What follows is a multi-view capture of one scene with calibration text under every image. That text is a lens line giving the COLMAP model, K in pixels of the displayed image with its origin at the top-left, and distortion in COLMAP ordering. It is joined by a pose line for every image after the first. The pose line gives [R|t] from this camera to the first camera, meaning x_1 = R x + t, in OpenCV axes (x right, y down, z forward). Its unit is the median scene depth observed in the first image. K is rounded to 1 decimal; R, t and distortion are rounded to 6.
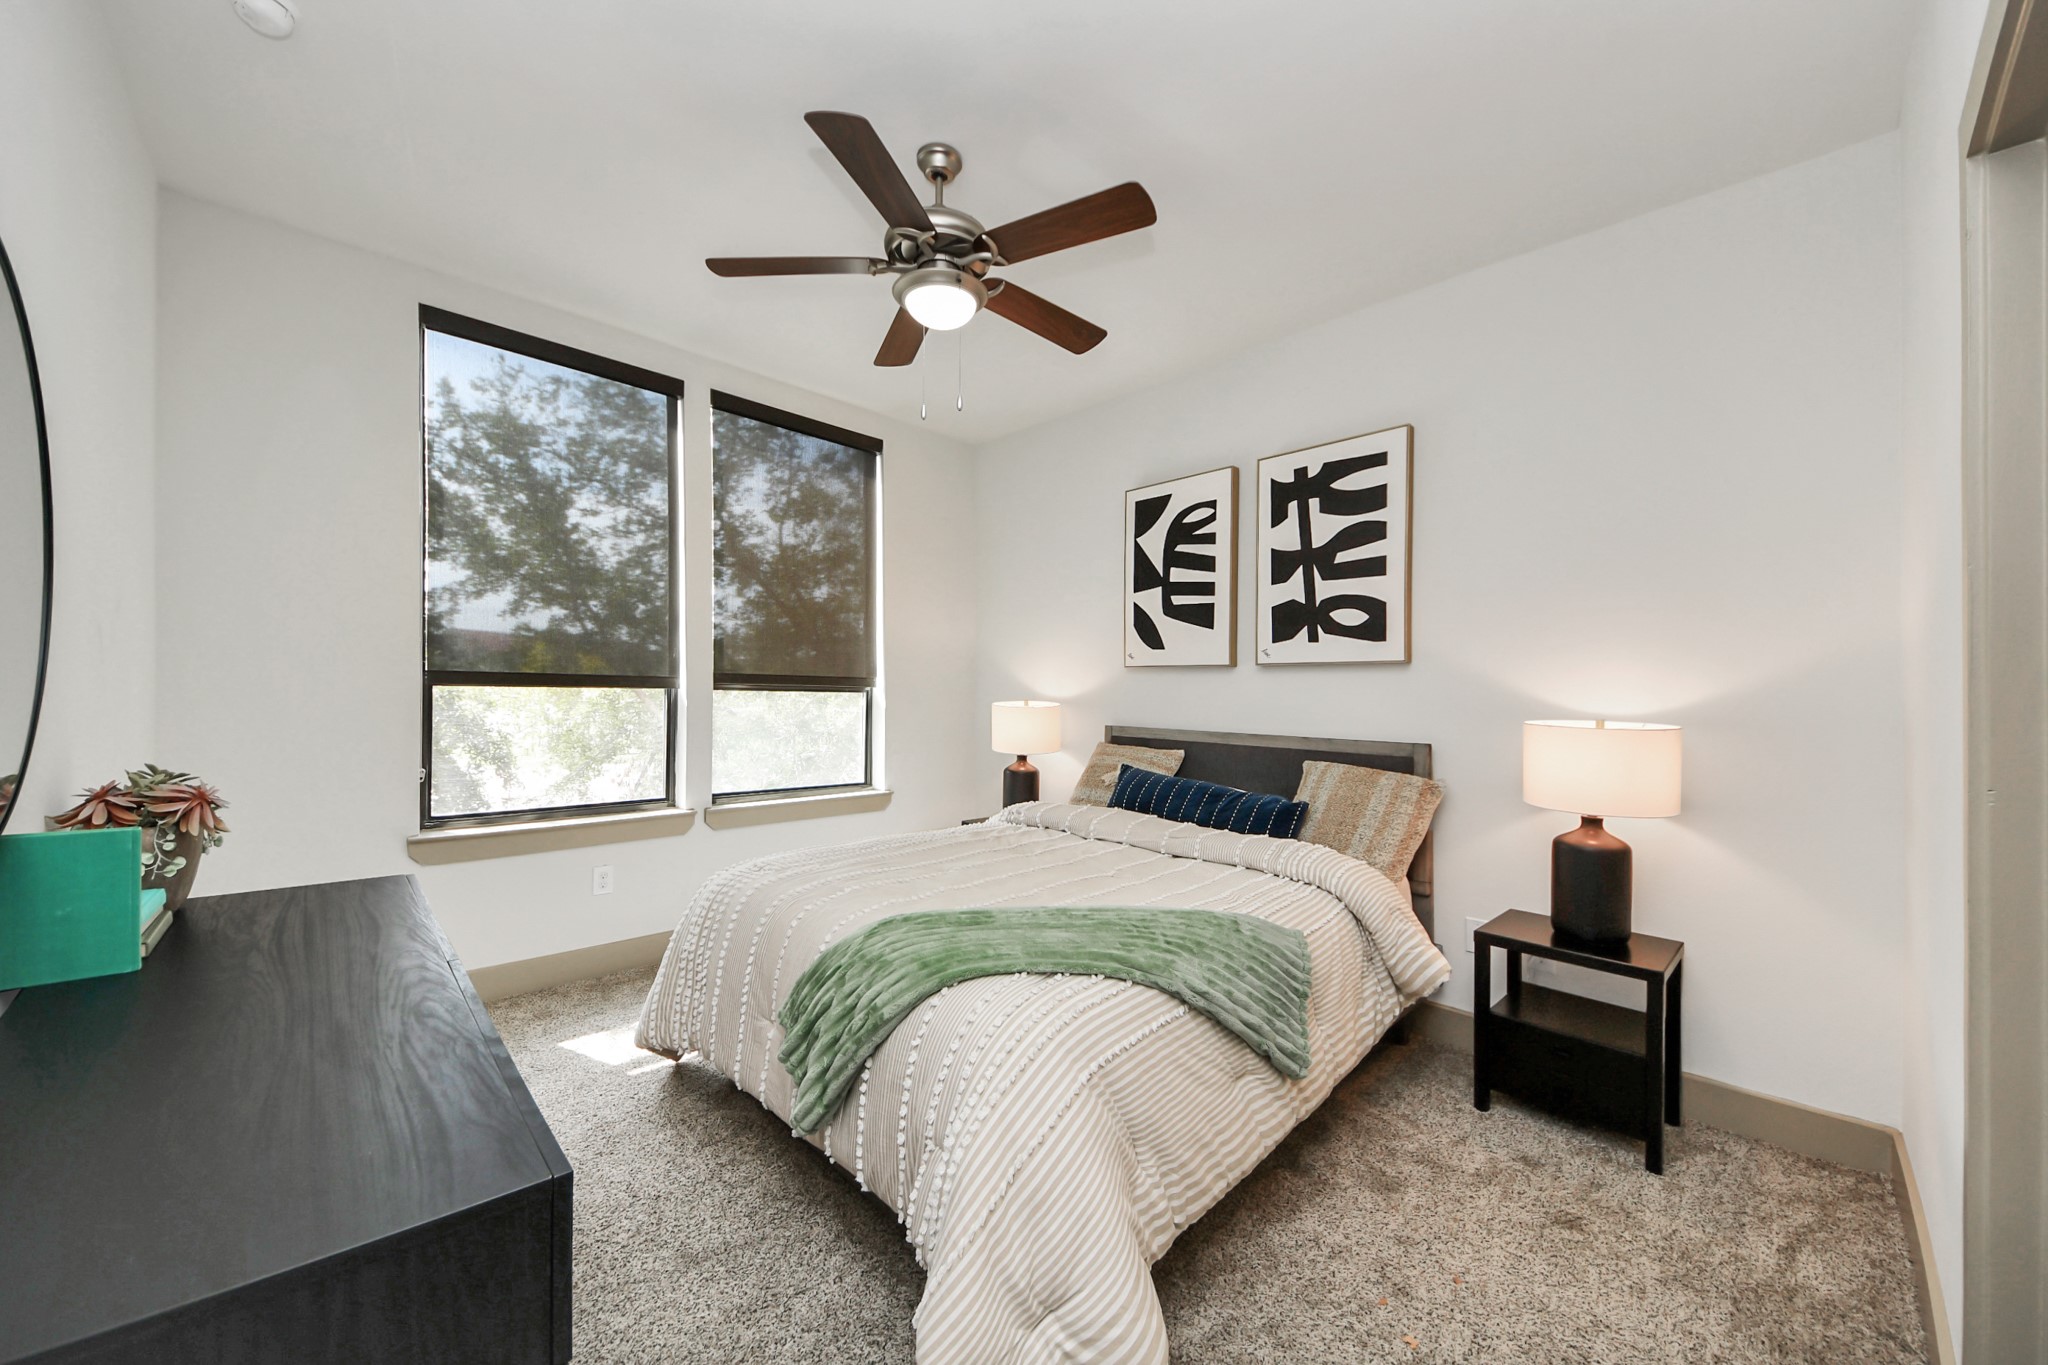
lens RADIAL K [[744.6, 0, 990.7], [0, 744.6, 677.6], [0, 0, 1]] dist [-0.001179, -0.000146]
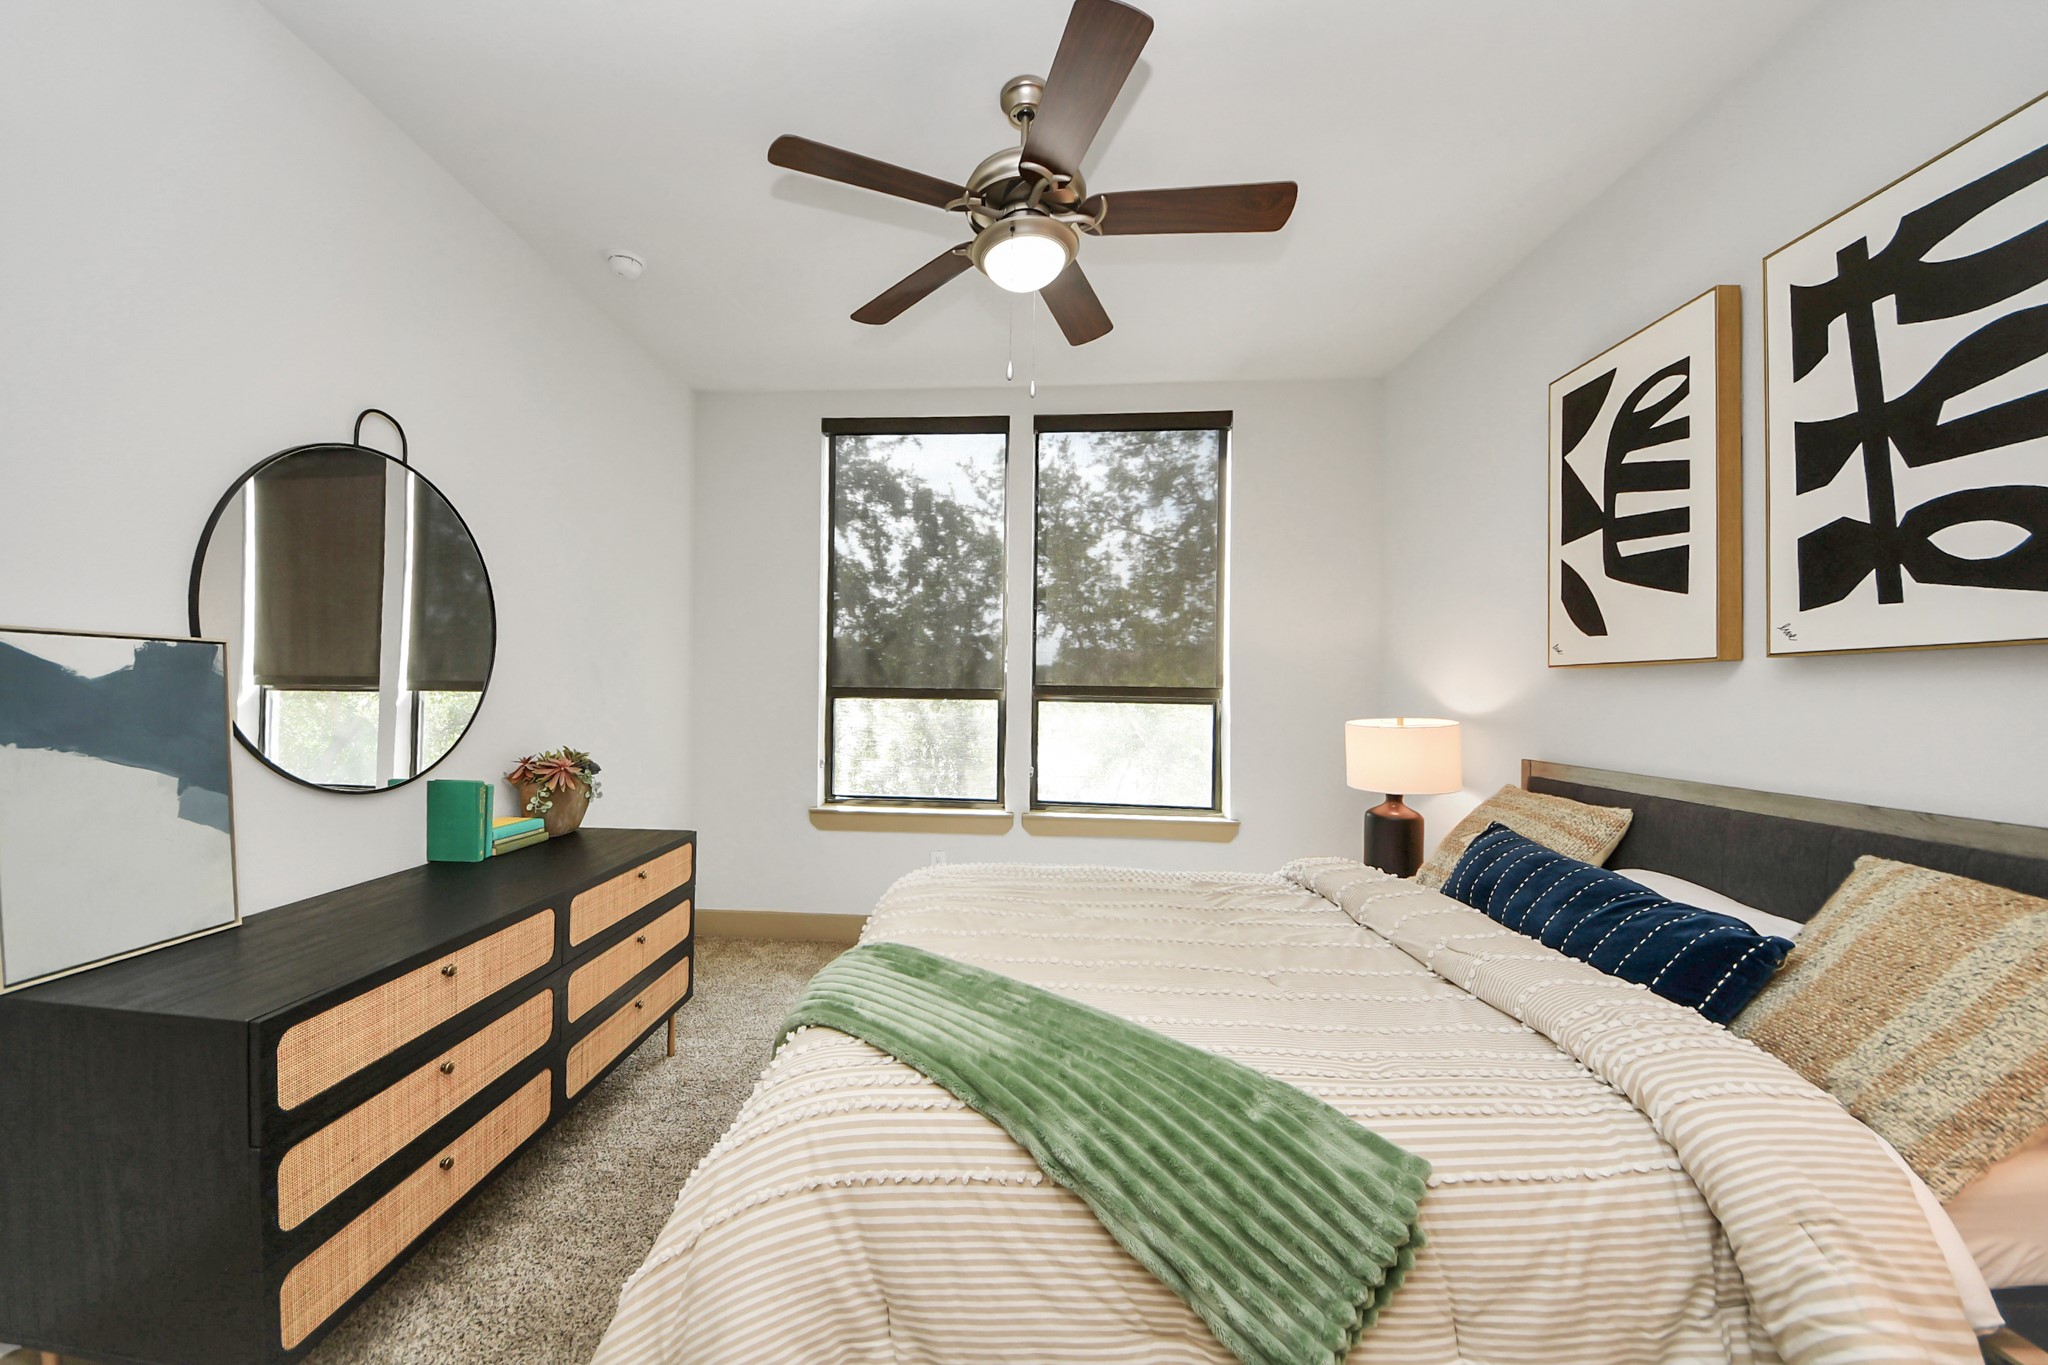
lens RADIAL K [[736.1, 0, 914.0], [0, 736.1, 690.6], [0, 0, 1]] dist [-0.003631, -0.007765]
pose [[0.661222, -0.009492, -0.750130, 0.331026], [0.014181, 0.999899, -0.000153, -0.001262], [0.750056, -0.010537, 0.661290, 0.225528]]
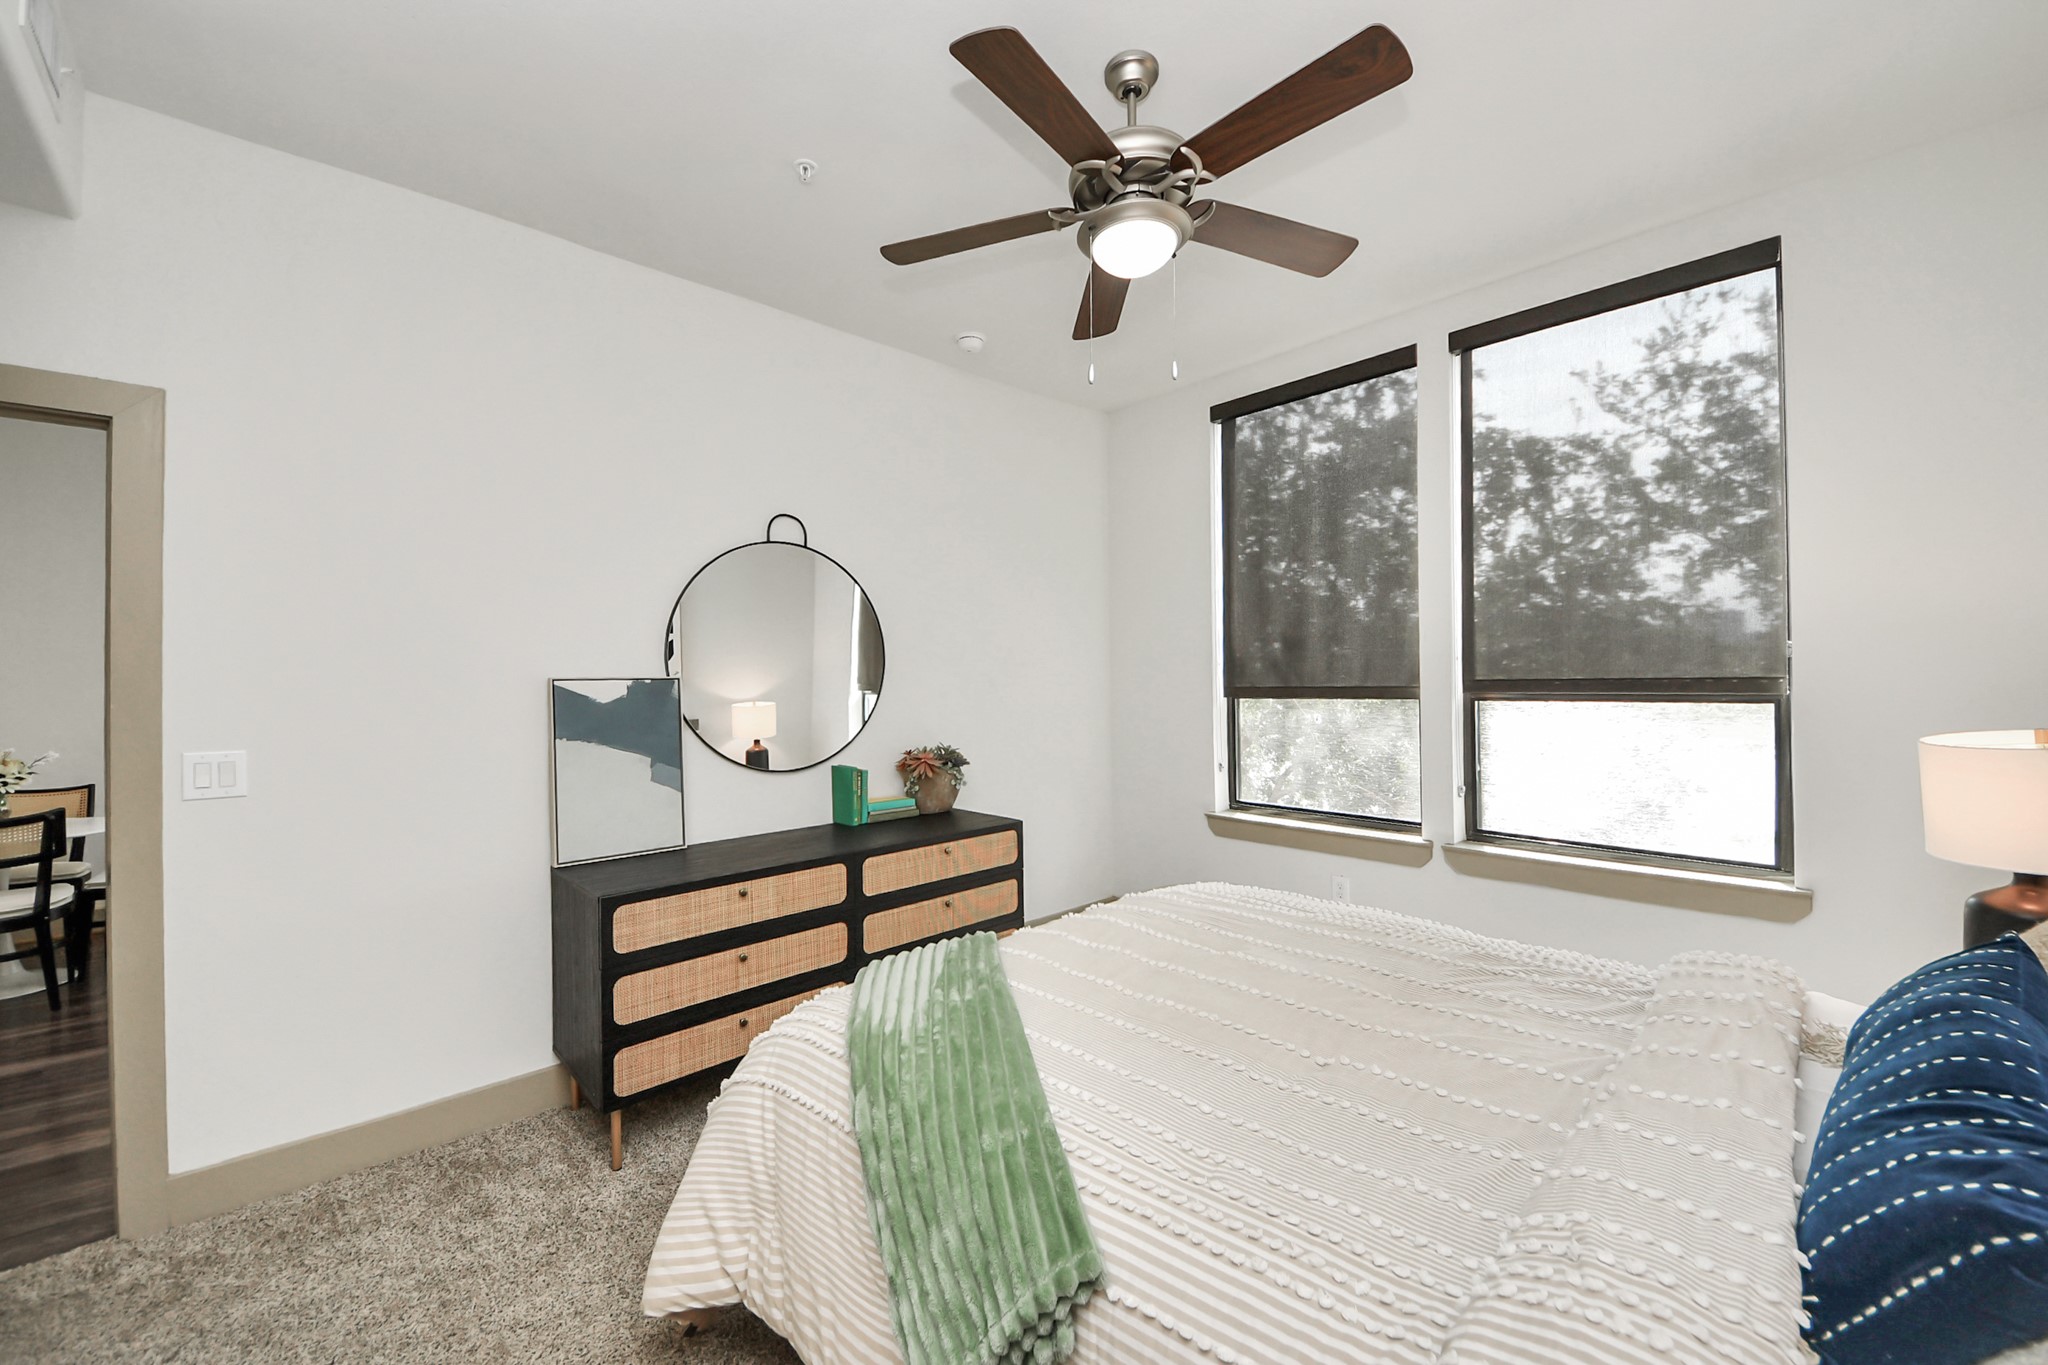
lens RADIAL K [[765.9, 0, 1024.0], [0, 765.9, 682.5], [0, 0, 1]] dist [0.018324, -0.013241]
pose [[0.006982, -0.016199, -0.999844, 0.533297], [0.036059, 0.999223, -0.015938, -0.007545], [0.999325, -0.035942, 0.007561, 0.593474]]
